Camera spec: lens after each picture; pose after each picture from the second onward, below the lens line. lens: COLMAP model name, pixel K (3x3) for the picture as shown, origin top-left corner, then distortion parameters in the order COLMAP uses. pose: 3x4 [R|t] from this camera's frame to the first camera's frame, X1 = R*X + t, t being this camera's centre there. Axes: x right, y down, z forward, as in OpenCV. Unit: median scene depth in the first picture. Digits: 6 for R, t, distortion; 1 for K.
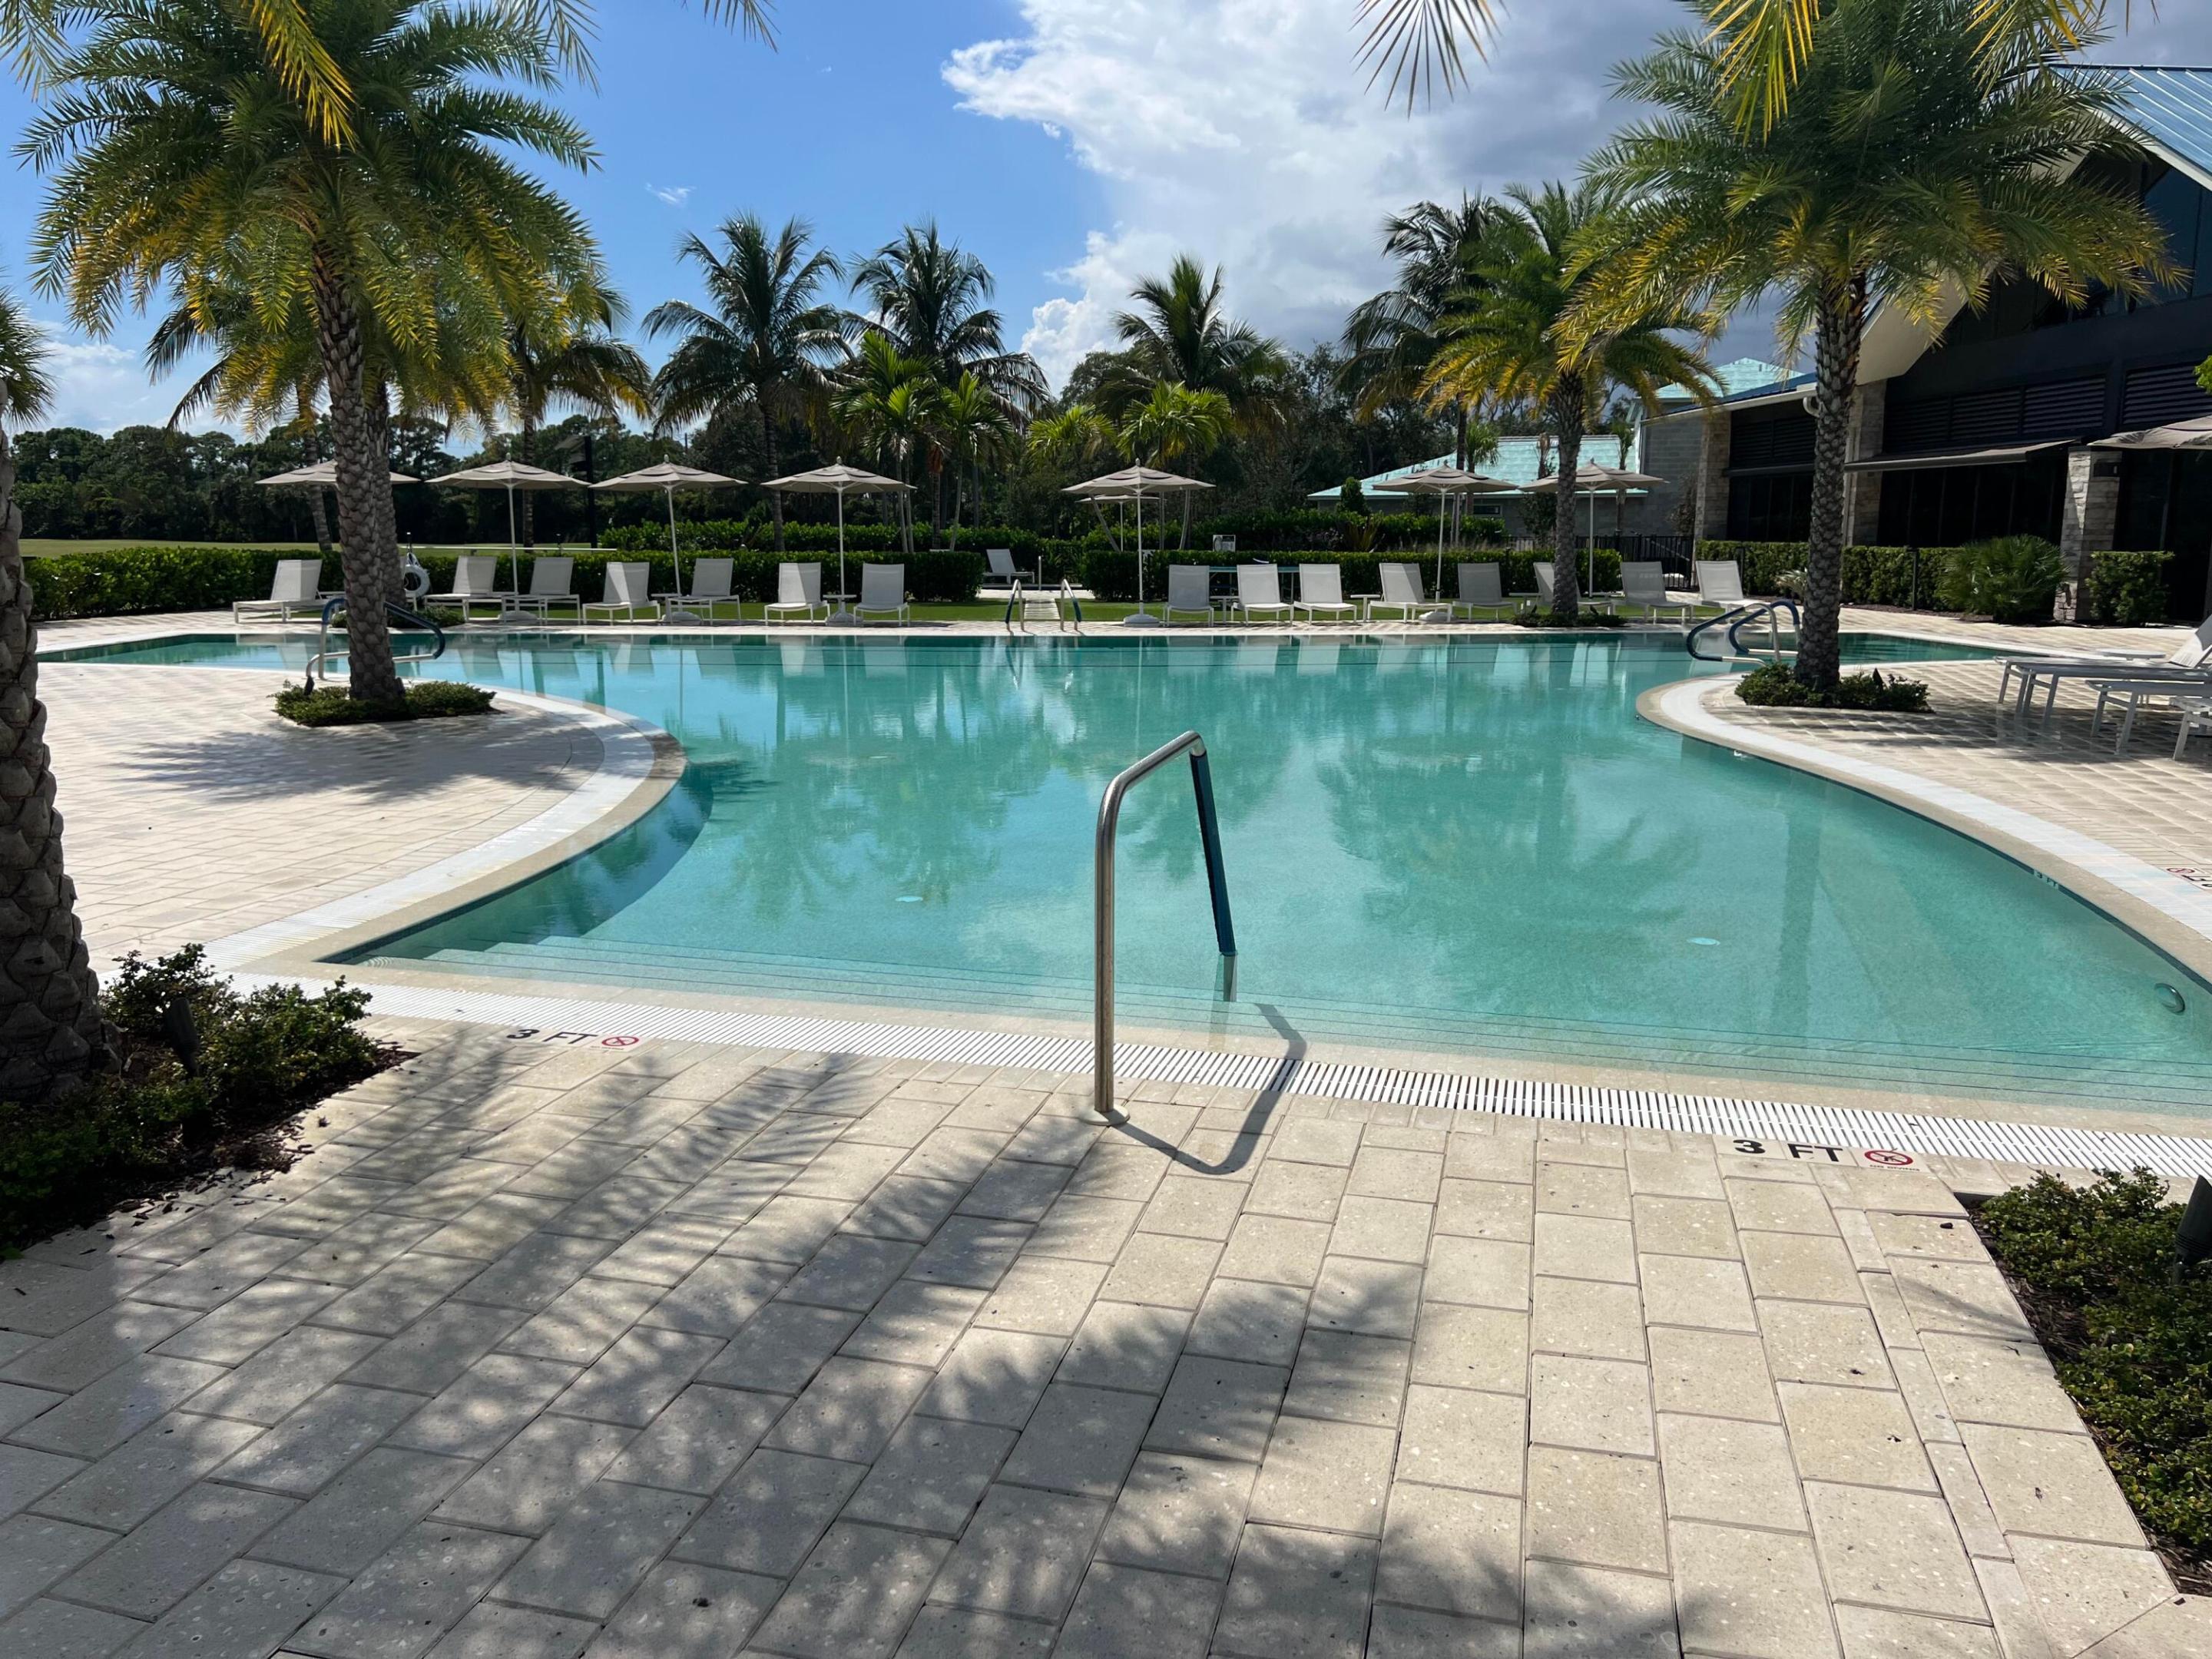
lens RADIAL K [[1641.4, 0, 1103.9], [0, 1641.4, 832.0], [0, 0, 1]] dist [0.028723, -0.007789]
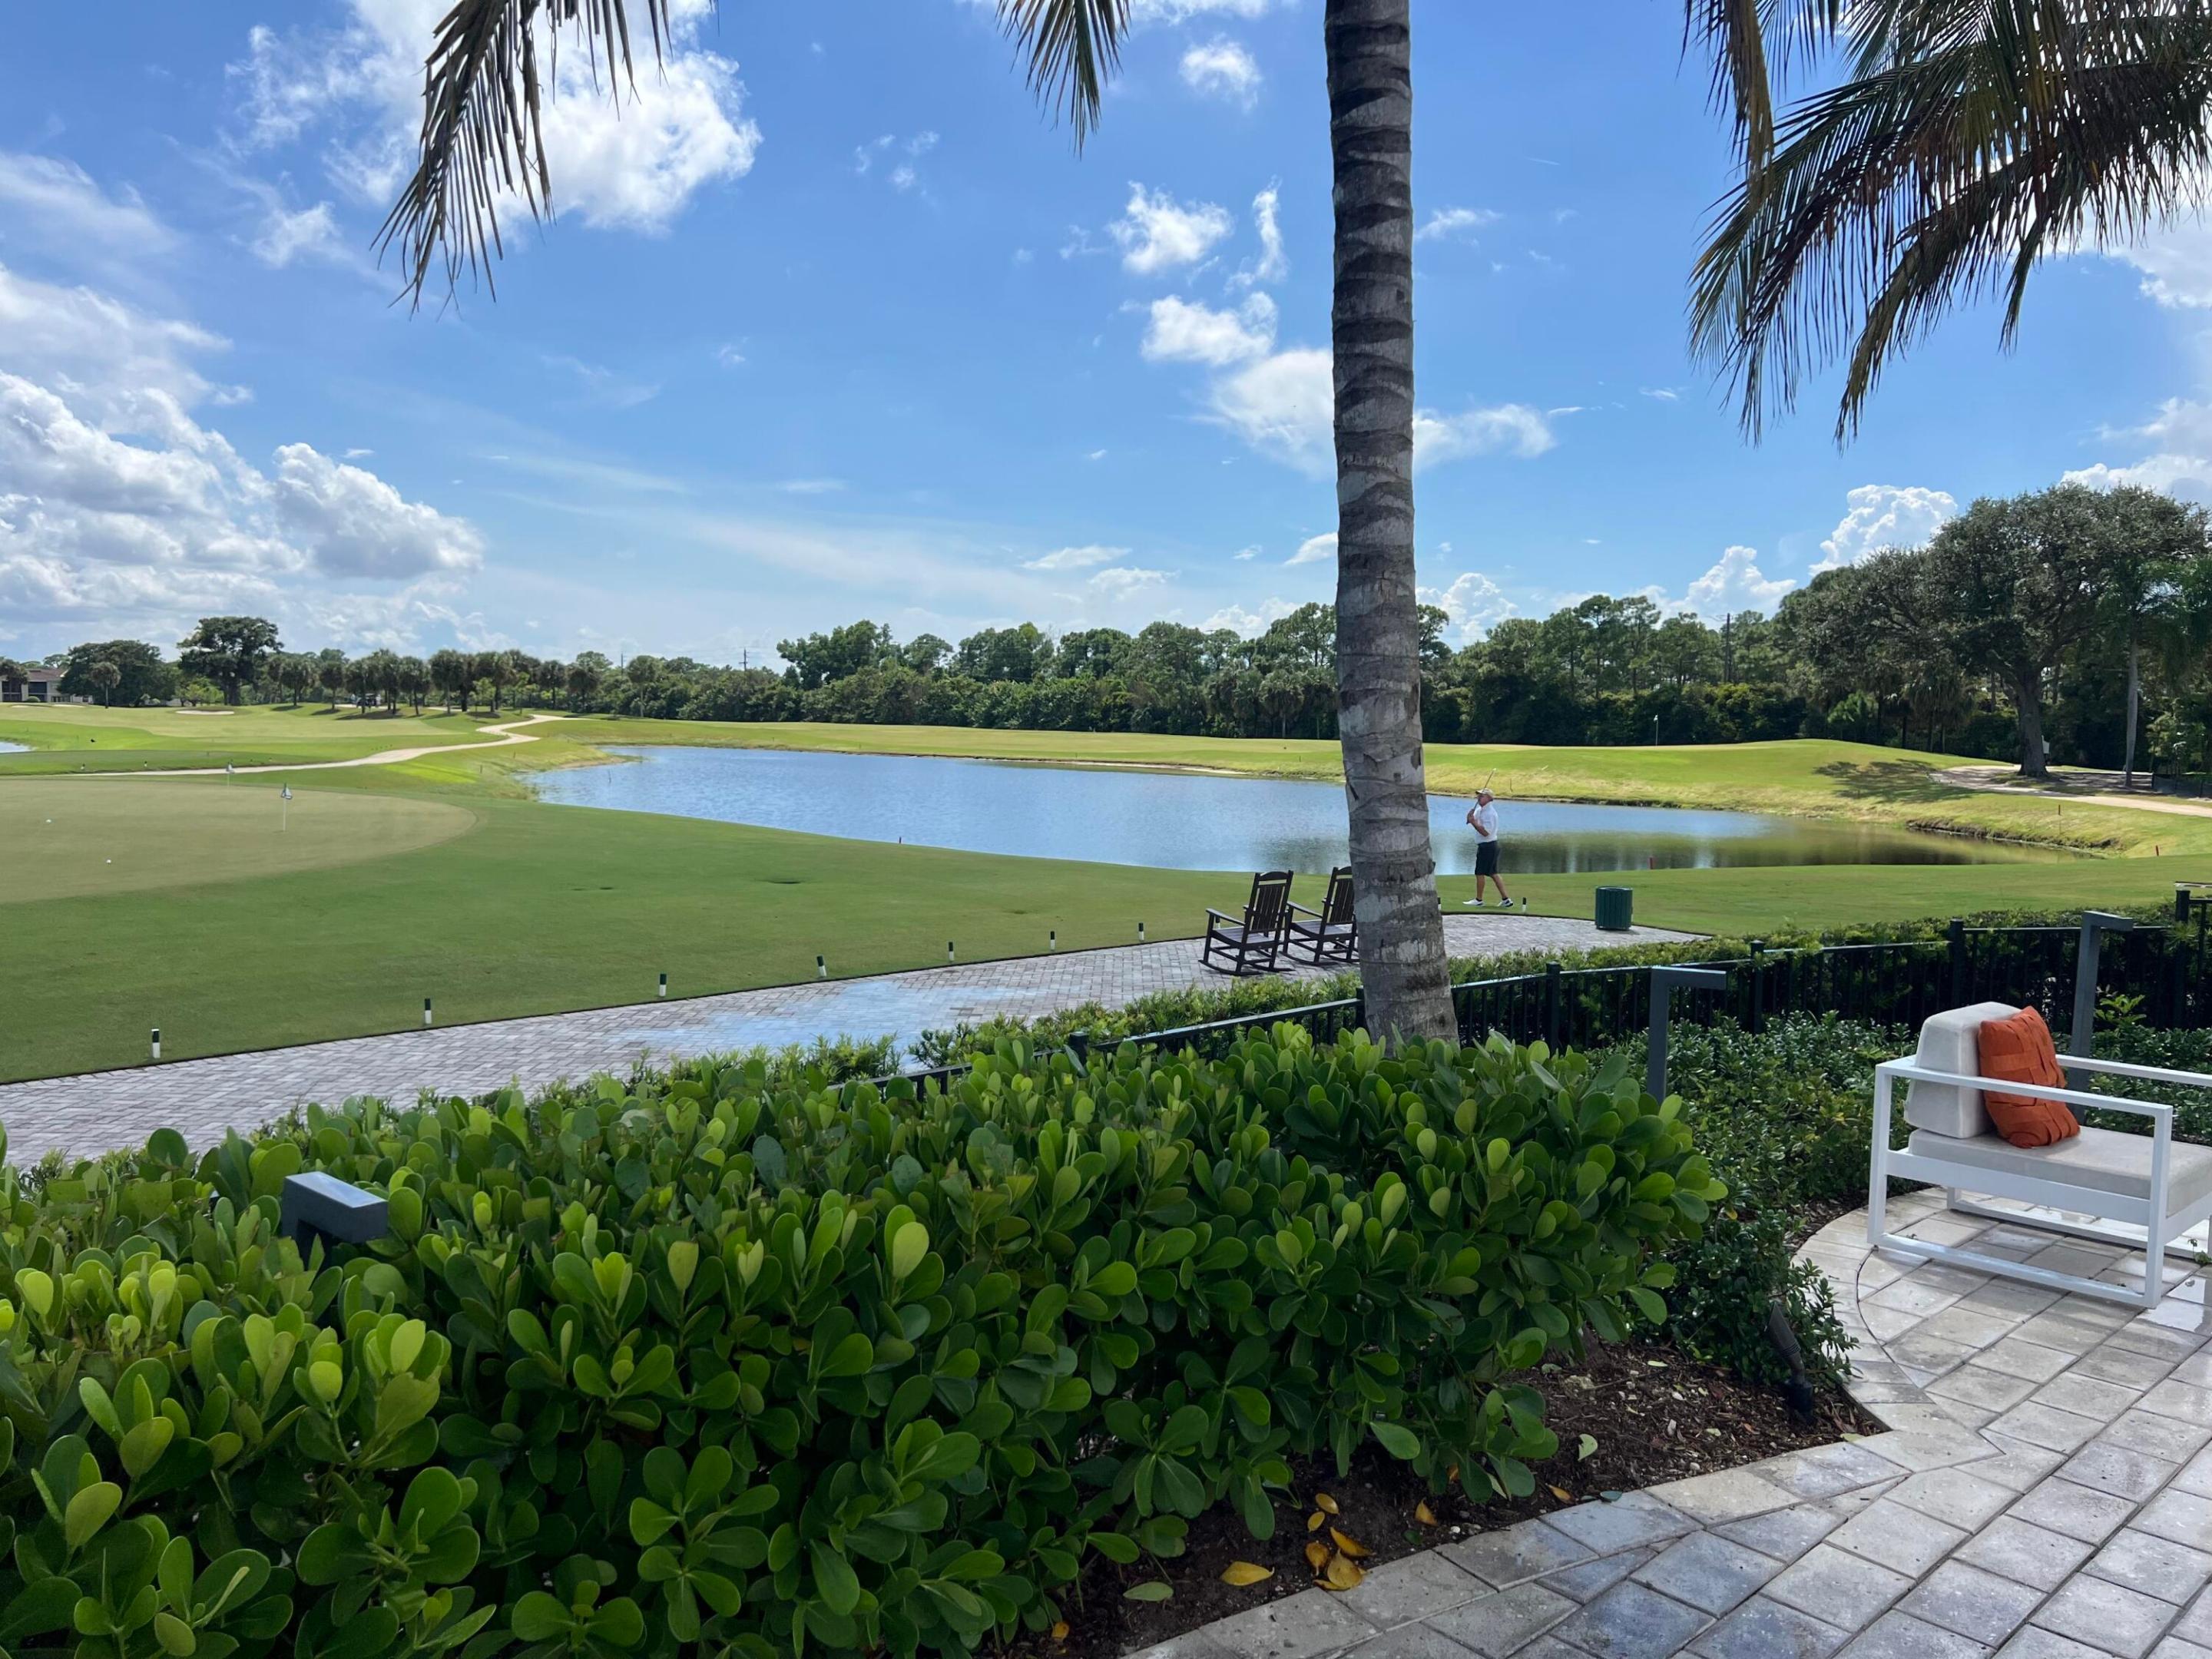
lens RADIAL K [[1641.4, 0, 1096.6], [0, 1641.4, 814.6], [0, 0, 1]] dist [0.028723, -0.007789]
pose [[0.845389, 0.045013, -0.532251, -0.066865], [-0.112569, 0.989078, -0.095149, -0.026494], [0.522155, 0.140353, 0.841222, 0.139242]]
